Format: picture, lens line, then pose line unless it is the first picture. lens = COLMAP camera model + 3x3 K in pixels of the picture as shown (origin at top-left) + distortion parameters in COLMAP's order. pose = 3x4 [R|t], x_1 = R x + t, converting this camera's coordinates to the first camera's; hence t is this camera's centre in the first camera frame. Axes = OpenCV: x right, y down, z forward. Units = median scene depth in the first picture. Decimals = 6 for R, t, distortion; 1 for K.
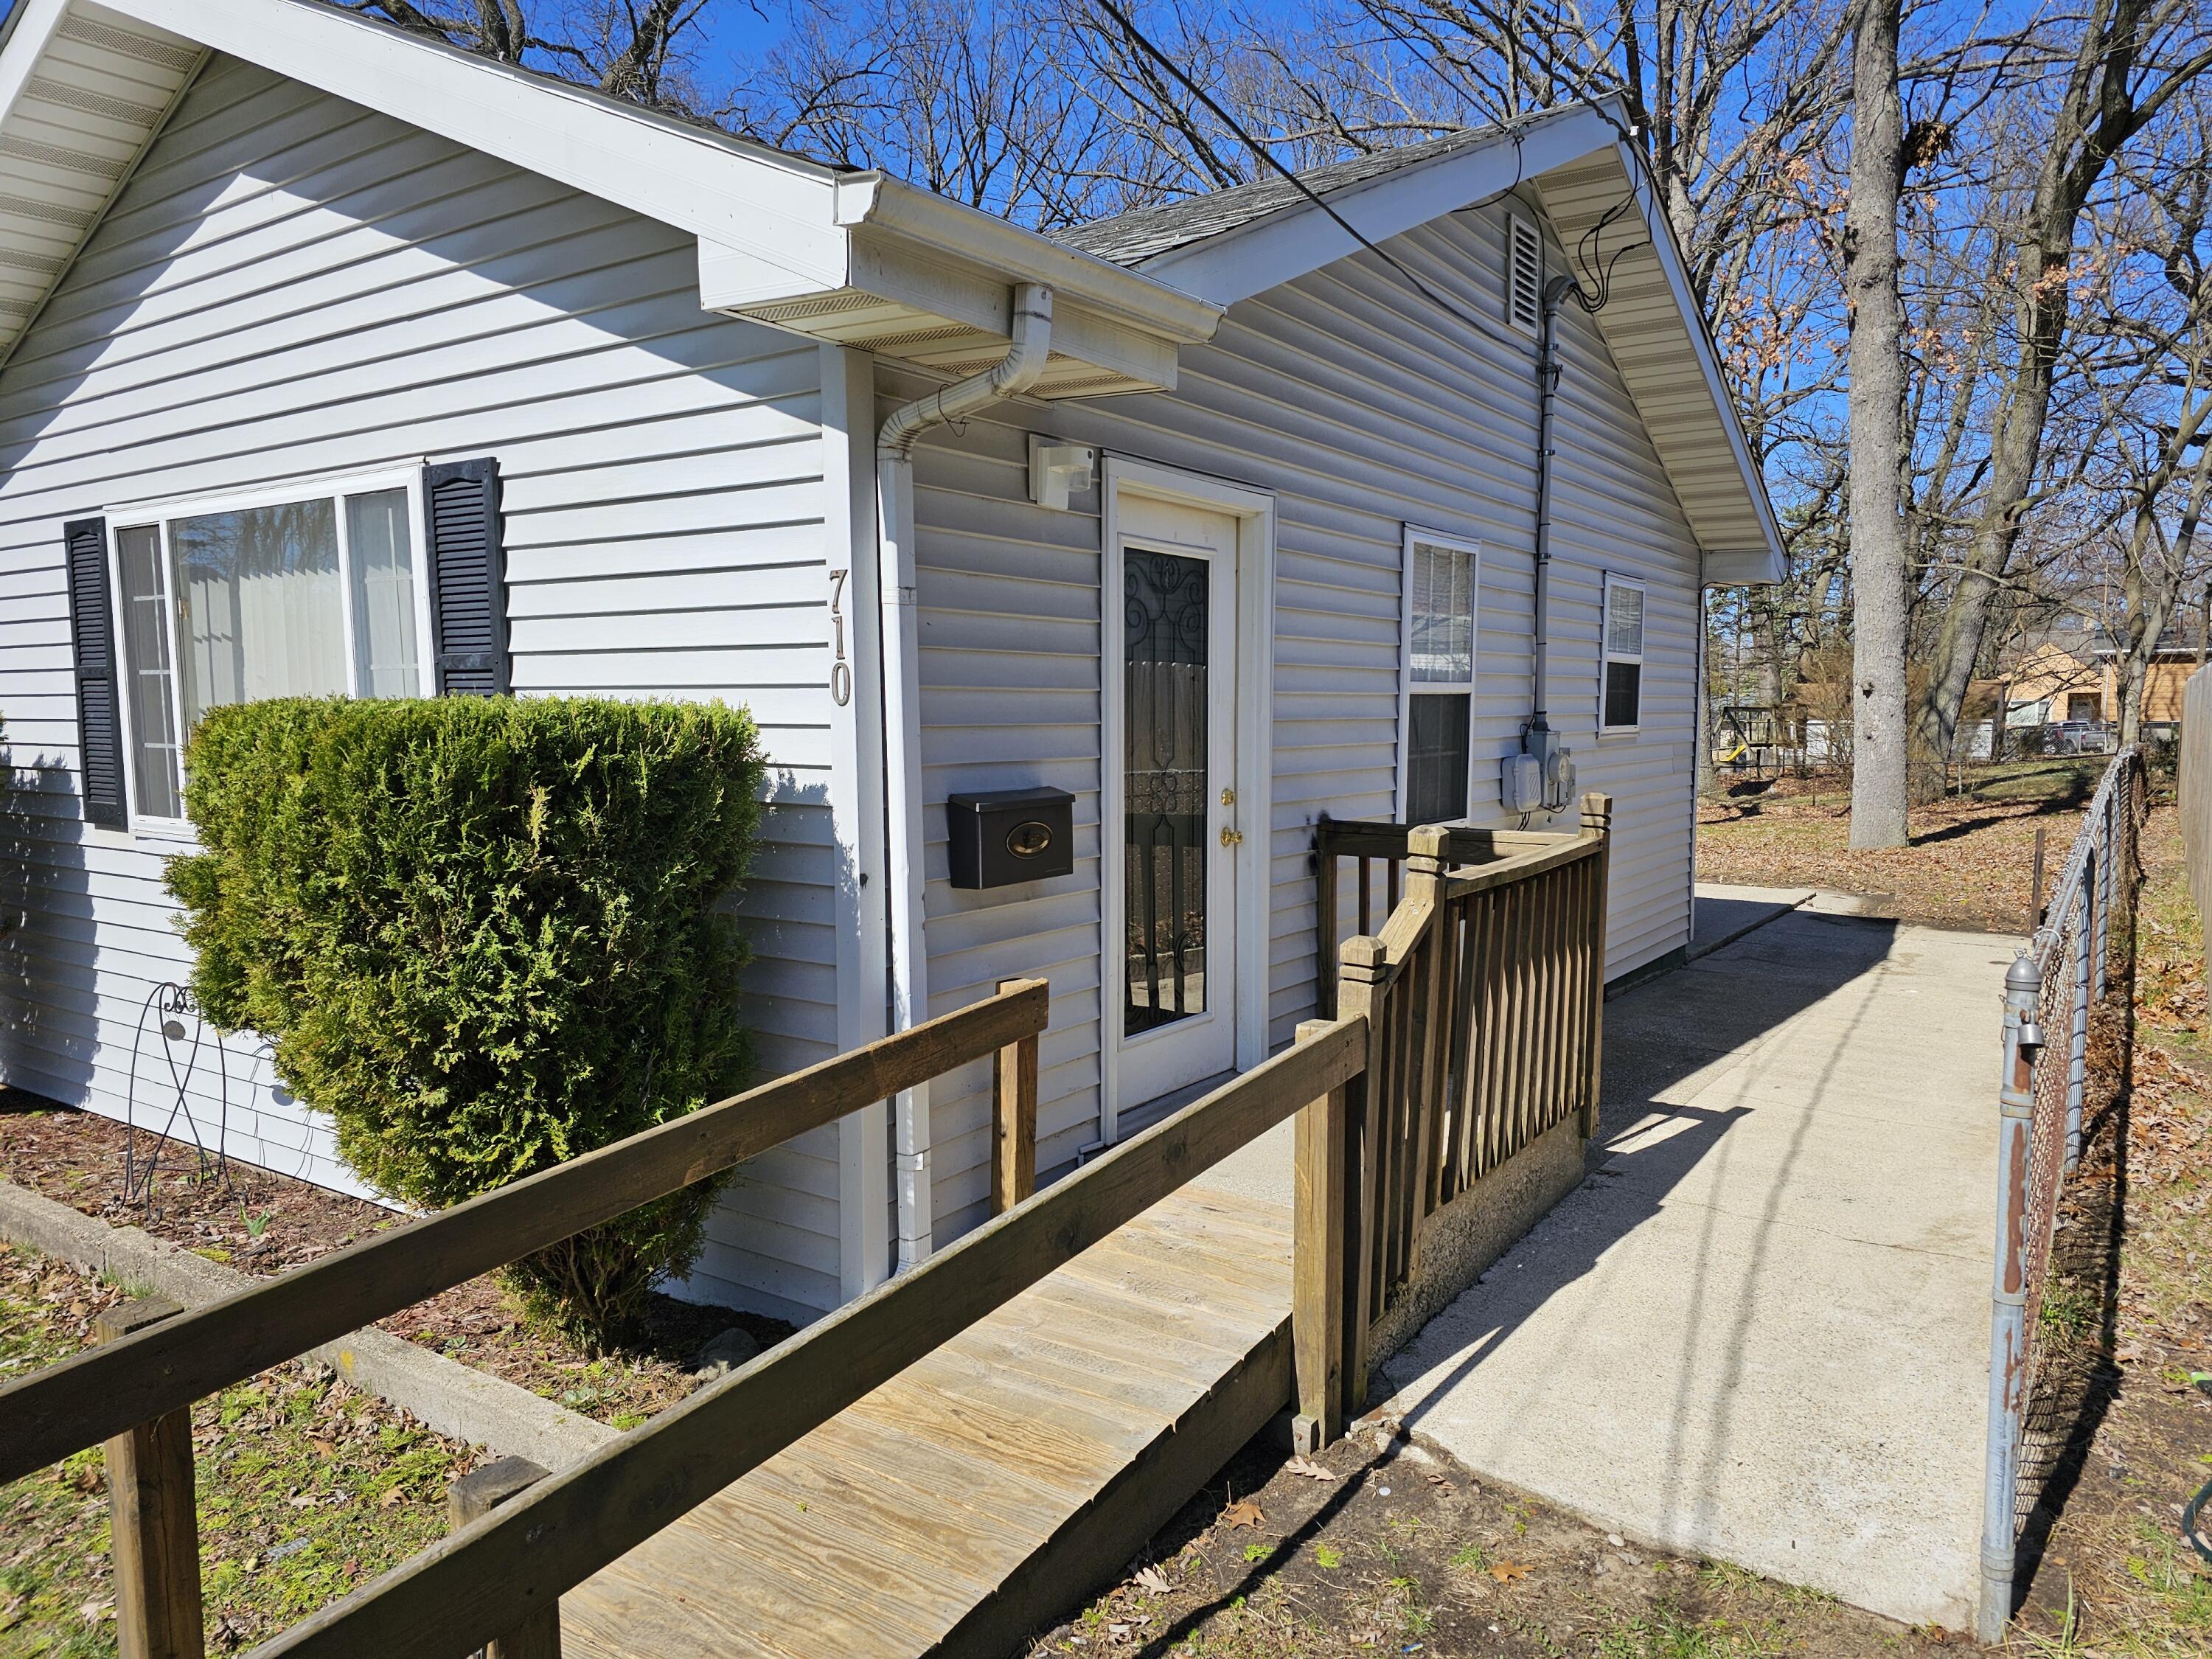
lens RADIAL K [[1456.0, 0, 1255.8], [0, 1456.0, 818.7], [0, 0, 1]] dist [0.078082, -0.060337]
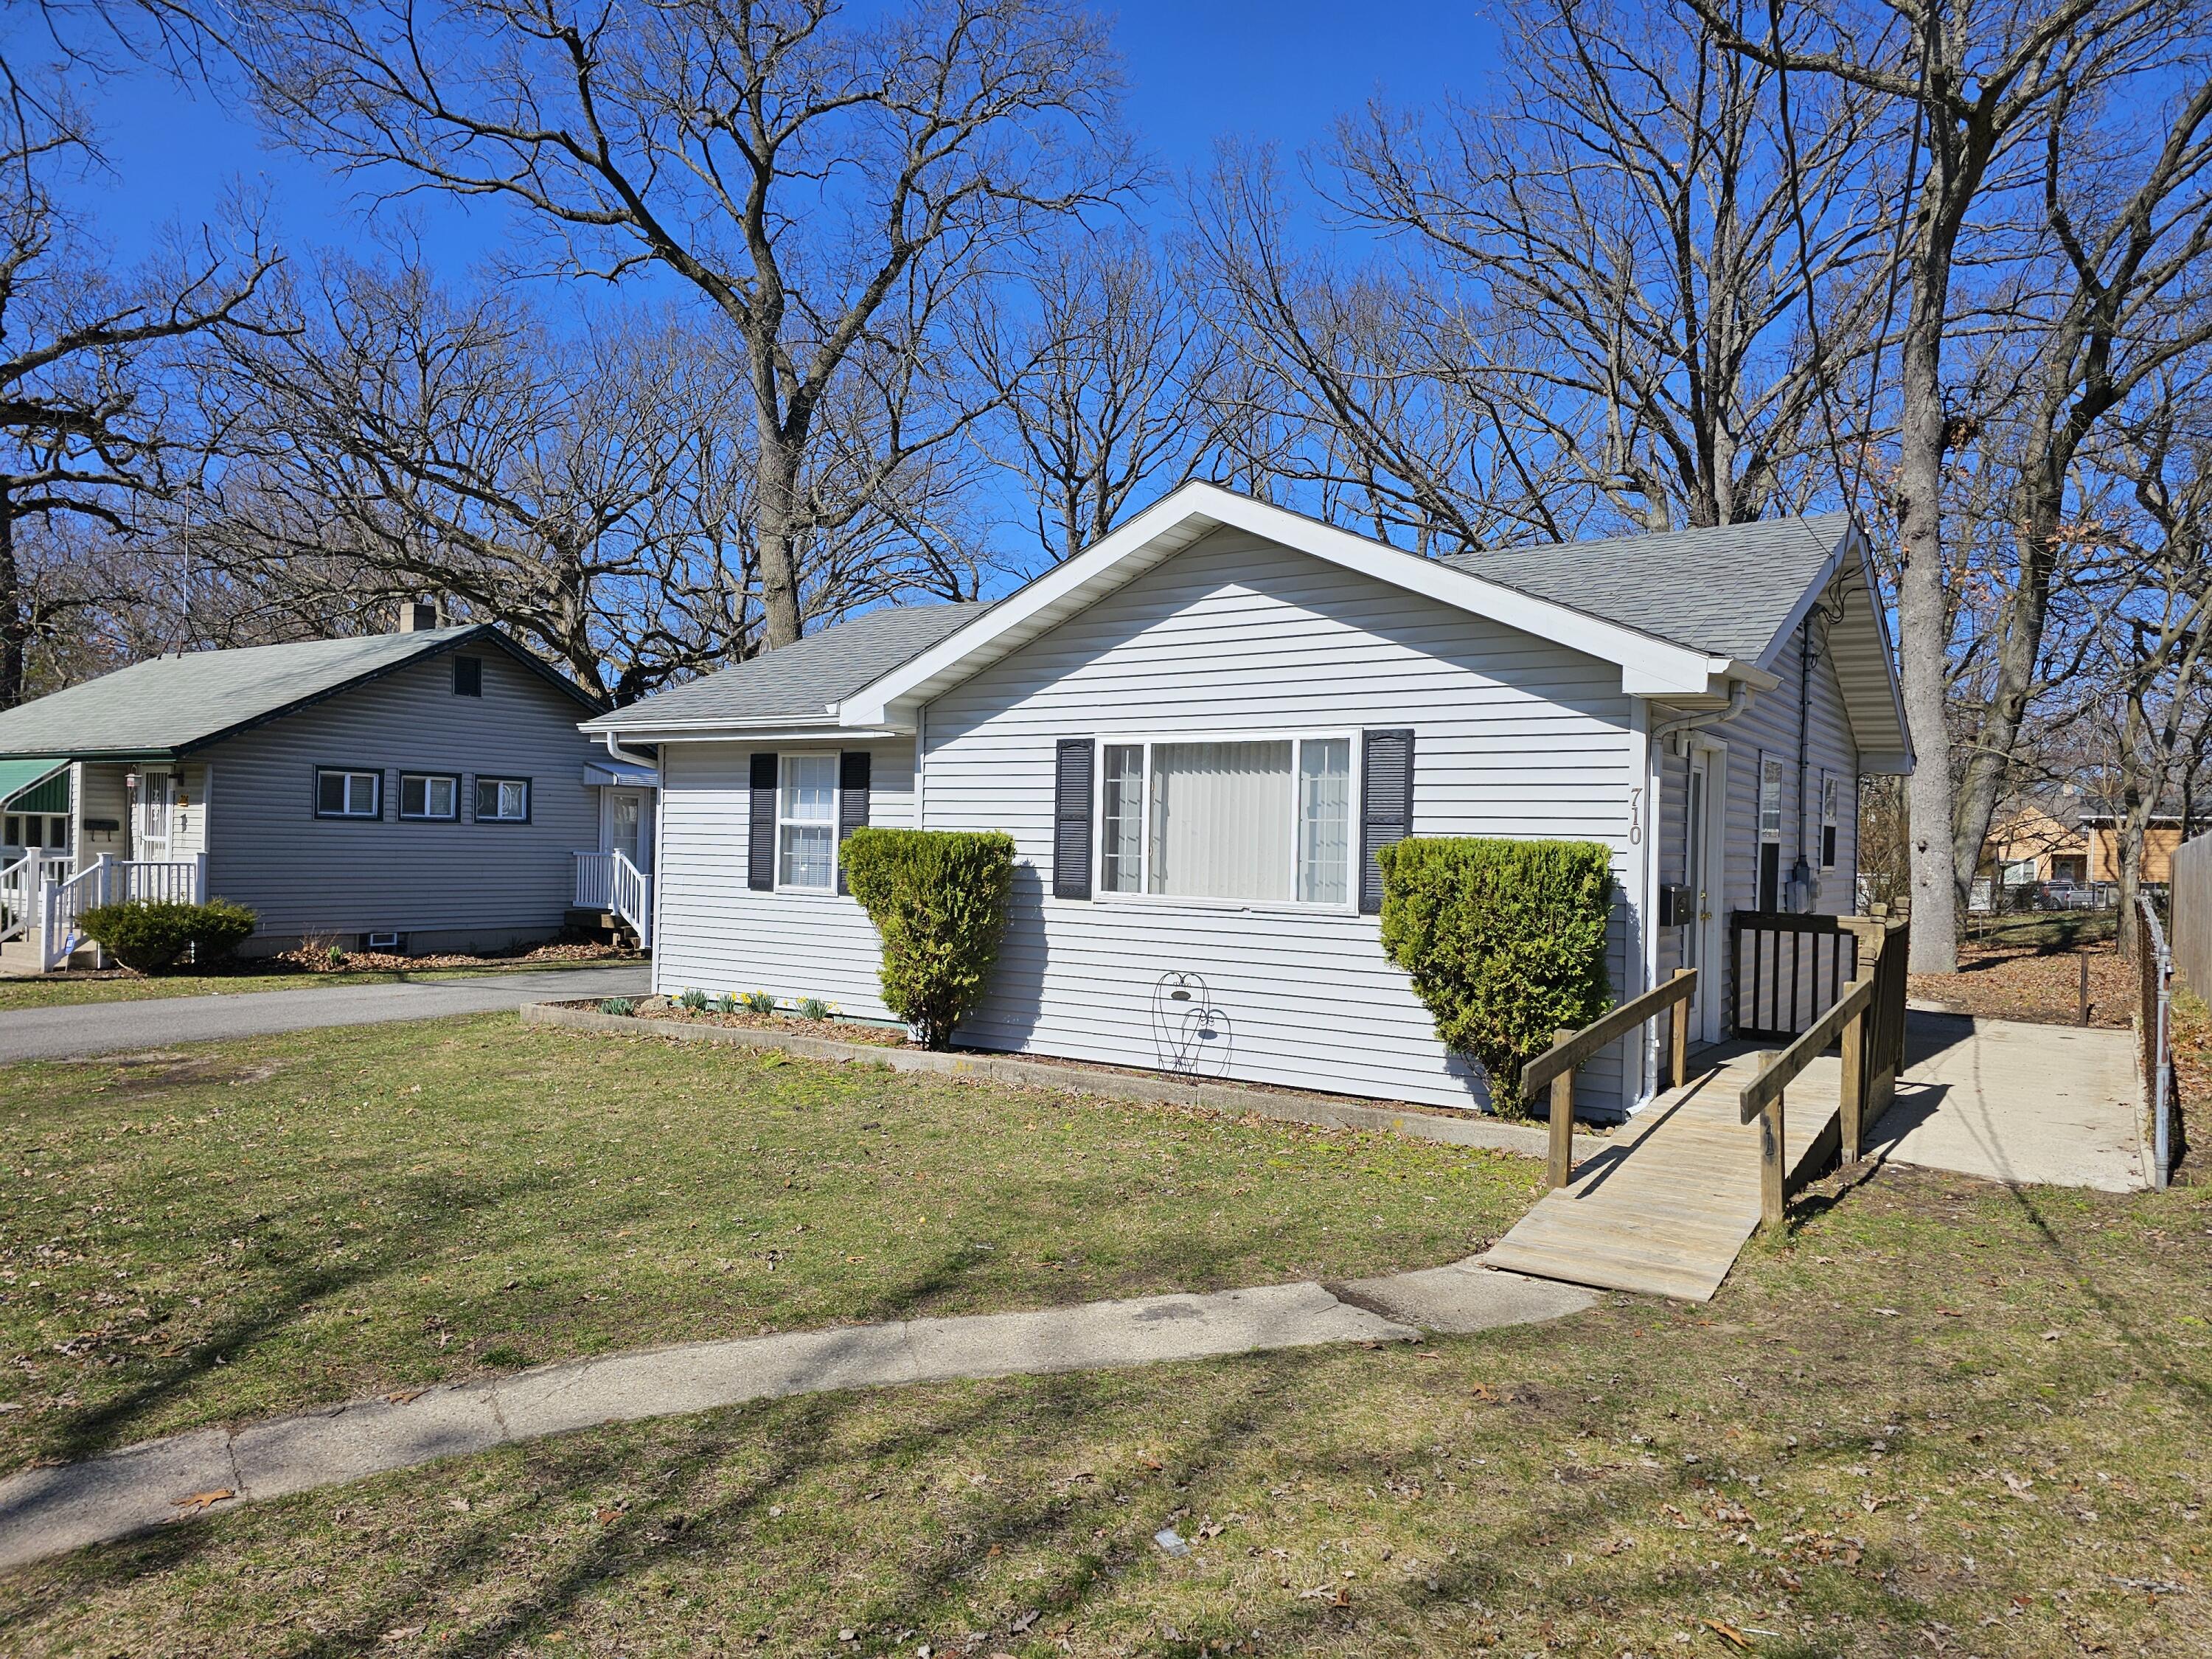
lens RADIAL K [[1472.9, 0, 1106.0], [0, 1472.9, 829.5], [0, 0, 1]] dist [-0.000281, -0.004352]
pose [[0.997721, 0.024990, -0.062680, -0.492559], [-0.030311, 0.995883, -0.085429, 0.064248], [0.060288, 0.087134, 0.994371, -0.714760]]
